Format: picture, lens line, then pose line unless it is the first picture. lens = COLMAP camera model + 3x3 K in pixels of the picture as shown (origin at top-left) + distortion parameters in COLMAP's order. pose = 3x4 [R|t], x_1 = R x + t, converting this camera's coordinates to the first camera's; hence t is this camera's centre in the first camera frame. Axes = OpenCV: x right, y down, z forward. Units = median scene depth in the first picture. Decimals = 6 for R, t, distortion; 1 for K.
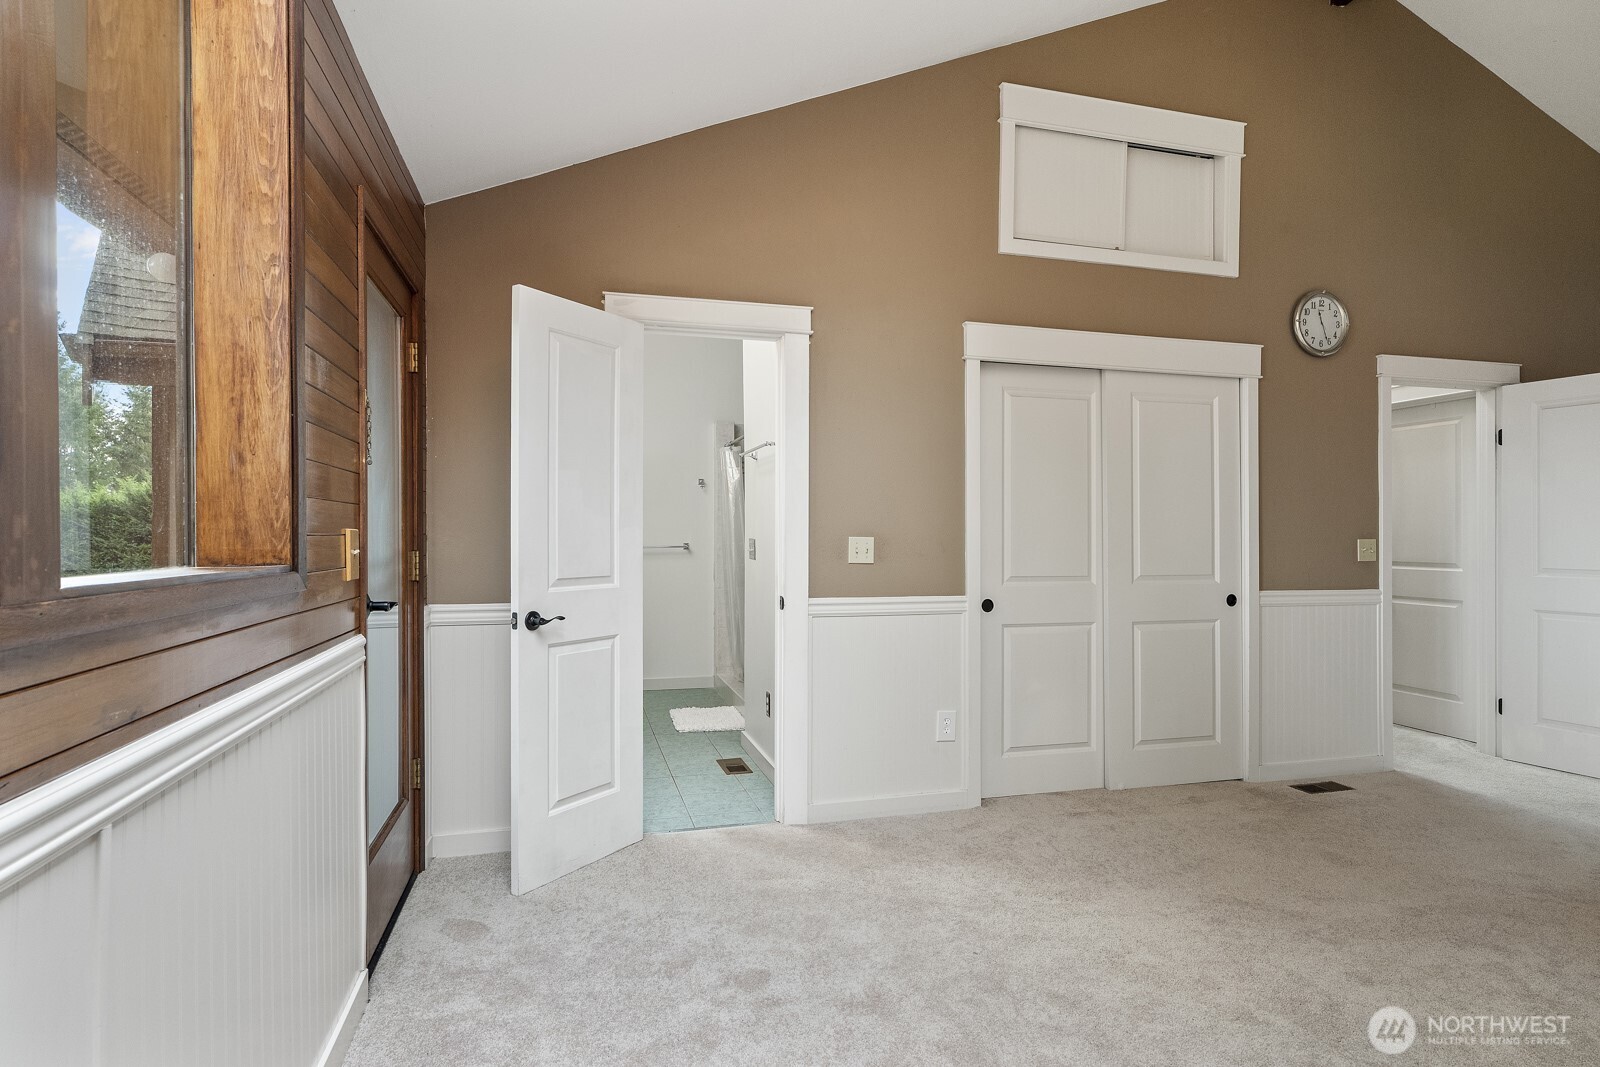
lens RADIAL K [[831.7, 0, 800.6], [0, 831.7, 536.3], [0, 0, 1]] dist [0.000045, 0.000001]
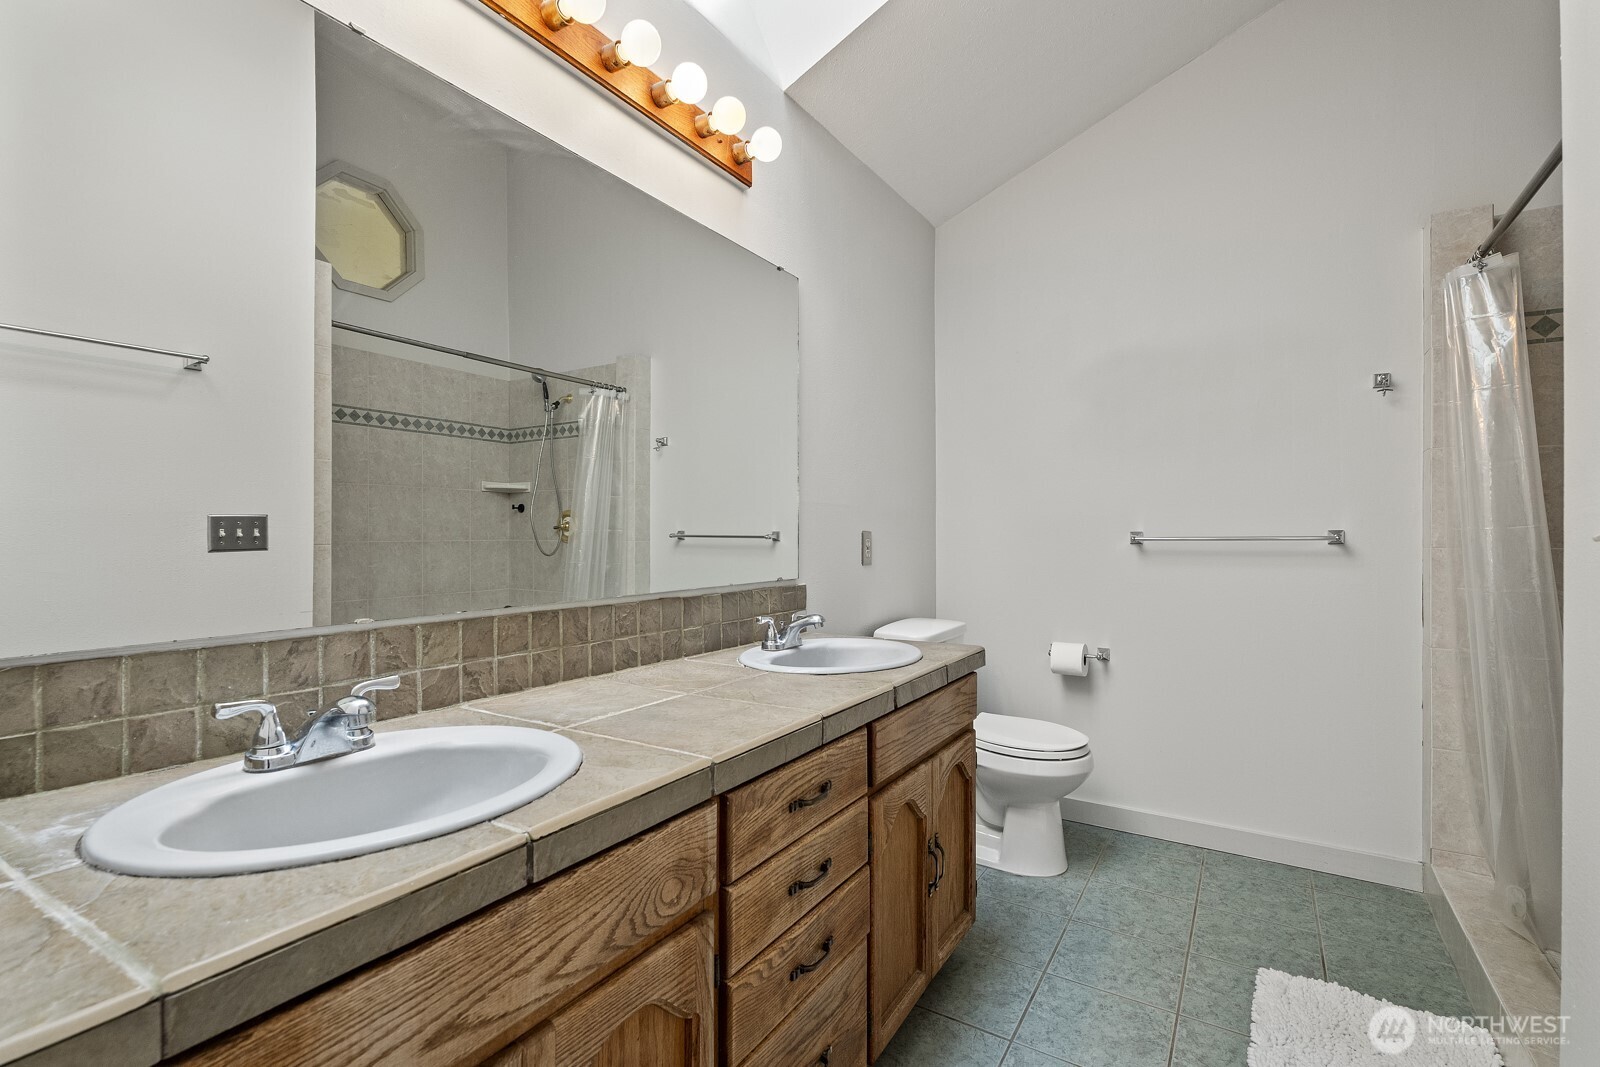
lens RADIAL K [[745.9, 0, 797.2], [0, 745.9, 531.5], [0, 0, 1]] dist [-0.002581, -0.001068]
pose [[0.688290, -0.001635, -0.725434, -0.052388], [-0.000955, 0.999995, -0.003160, 0.010434], [0.725435, 0.002868, 0.688285, 0.544543]]
